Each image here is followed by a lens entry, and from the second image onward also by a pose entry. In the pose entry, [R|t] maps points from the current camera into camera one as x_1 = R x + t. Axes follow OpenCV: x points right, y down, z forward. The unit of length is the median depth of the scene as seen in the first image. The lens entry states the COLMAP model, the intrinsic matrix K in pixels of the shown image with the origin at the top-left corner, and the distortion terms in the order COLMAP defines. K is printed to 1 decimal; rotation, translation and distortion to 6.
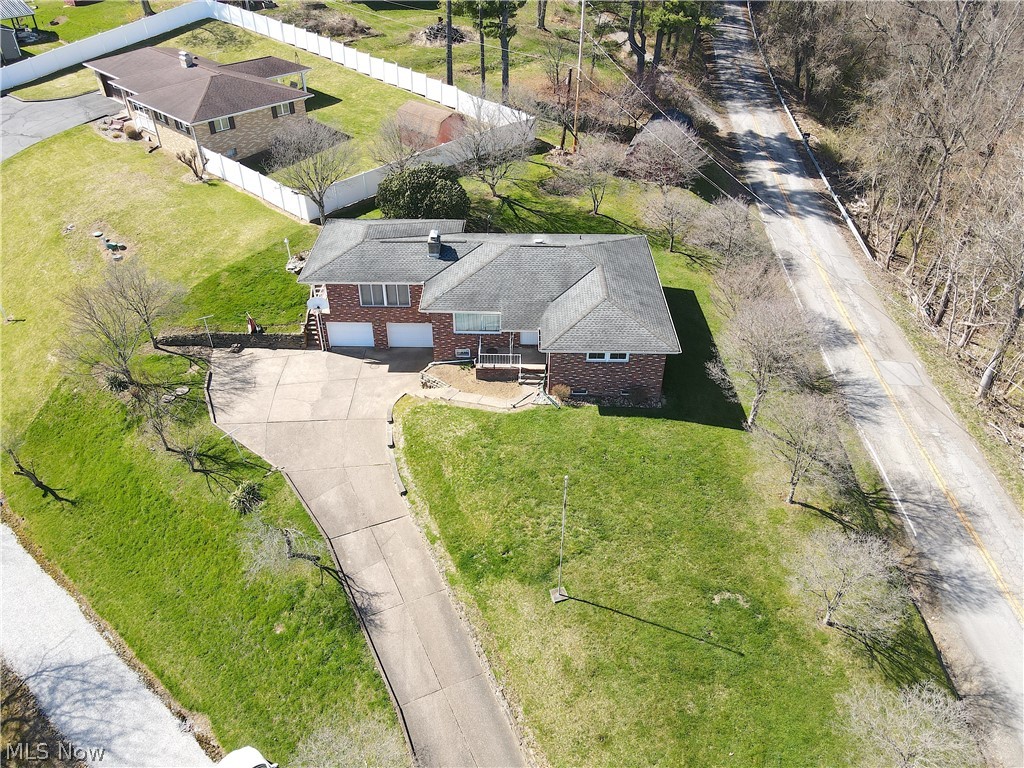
lens RADIAL K [[756.0, 0, 507.2], [0, 756.0, 381.8], [0, 0, 1]] dist [0.014061, 0.000125]
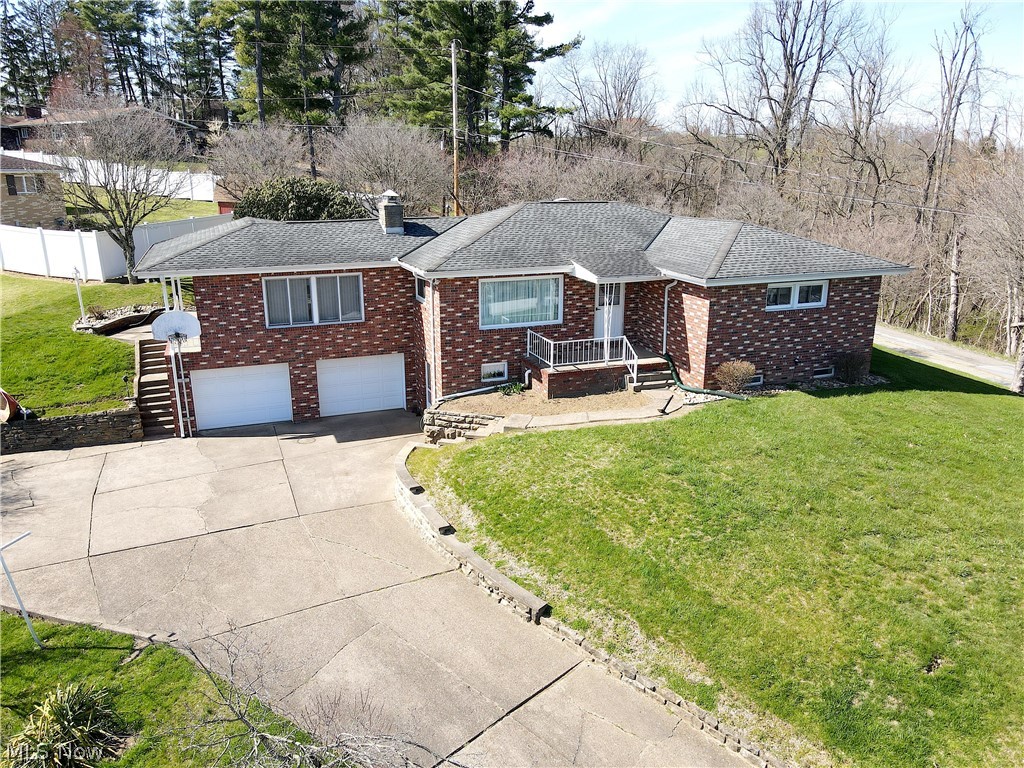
lens RADIAL K [[756.0, 0, 513.3], [0, 756.0, 378.0], [0, 0, 1]] dist [0.014061, 0.000125]
pose [[0.929379, -0.103946, 0.354190, -0.258051], [0.220628, 0.925701, -0.307247, 0.143775], [-0.295937, 0.363693, 0.883260, 0.593857]]
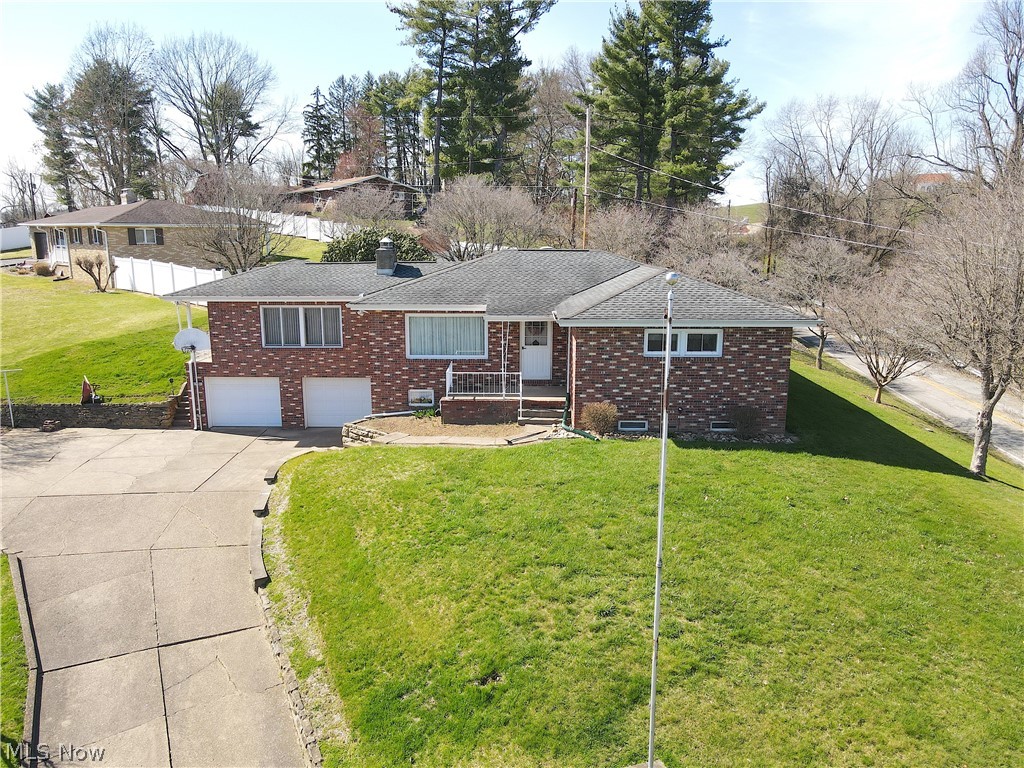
lens RADIAL K [[756.0, 0, 508.3], [0, 756.0, 379.2], [0, 0, 1]] dist [0.014061, 0.000125]
pose [[0.999981, -0.004532, 0.004070, 0.006050], [0.005816, 0.908909, -0.416954, 0.212261], [-0.001810, 0.416970, 0.908919, 0.517601]]
